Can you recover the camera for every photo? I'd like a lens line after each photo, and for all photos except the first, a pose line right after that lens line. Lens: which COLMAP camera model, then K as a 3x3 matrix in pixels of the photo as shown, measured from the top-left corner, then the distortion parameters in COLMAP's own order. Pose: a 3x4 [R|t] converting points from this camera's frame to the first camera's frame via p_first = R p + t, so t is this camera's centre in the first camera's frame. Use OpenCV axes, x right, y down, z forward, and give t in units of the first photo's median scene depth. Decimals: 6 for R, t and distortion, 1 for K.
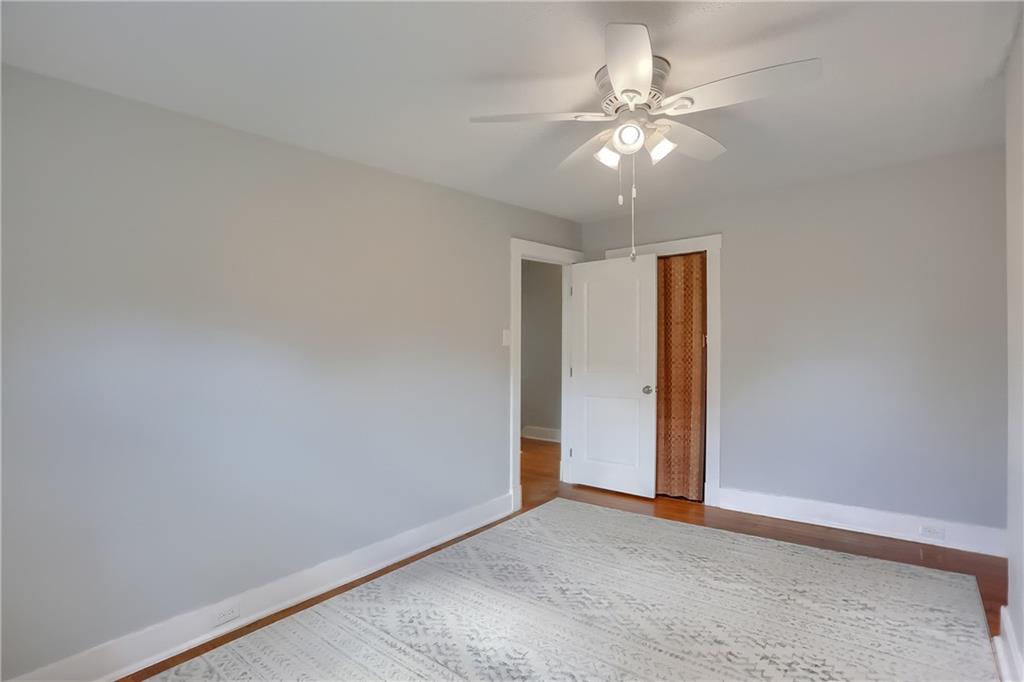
lens RADIAL K [[511.8, 0, 516.1], [0, 511.8, 352.4], [0, 0, 1]] dist [-0.001607, -0.000263]
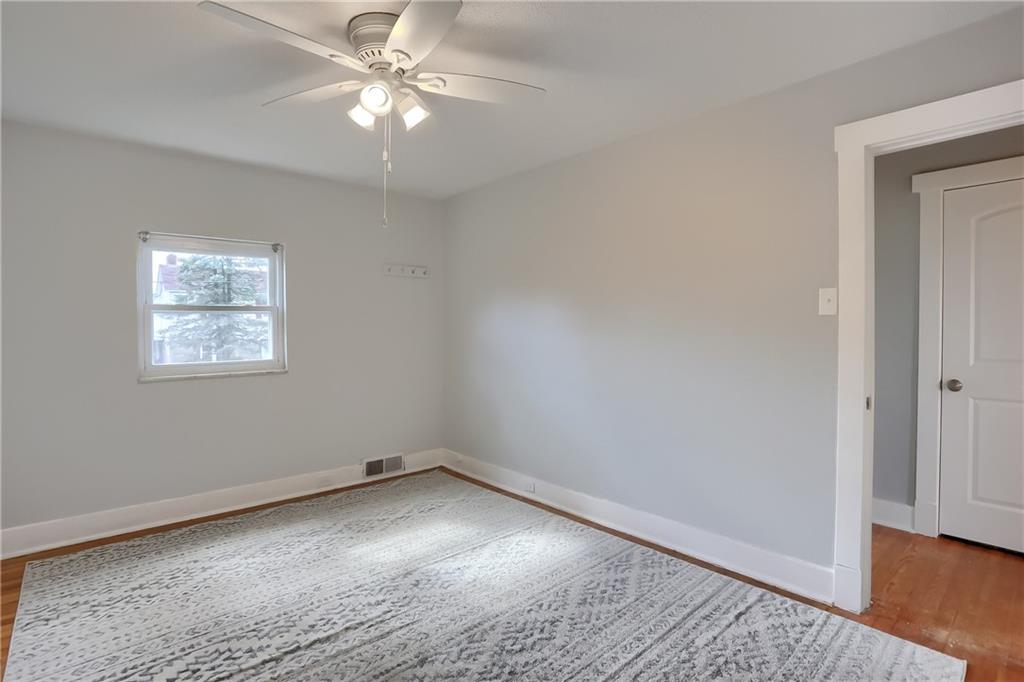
lens RADIAL K [[488.9, 0, 513.3], [0, 488.9, 329.4], [0, 0, 1]] dist [-0.000933, -0.000031]
pose [[-0.146102, 0.009307, -0.989226, 0.652066], [-0.010092, 0.999890, 0.010897, 0.000464], [0.989218, 0.011575, -0.145992, 0.798753]]
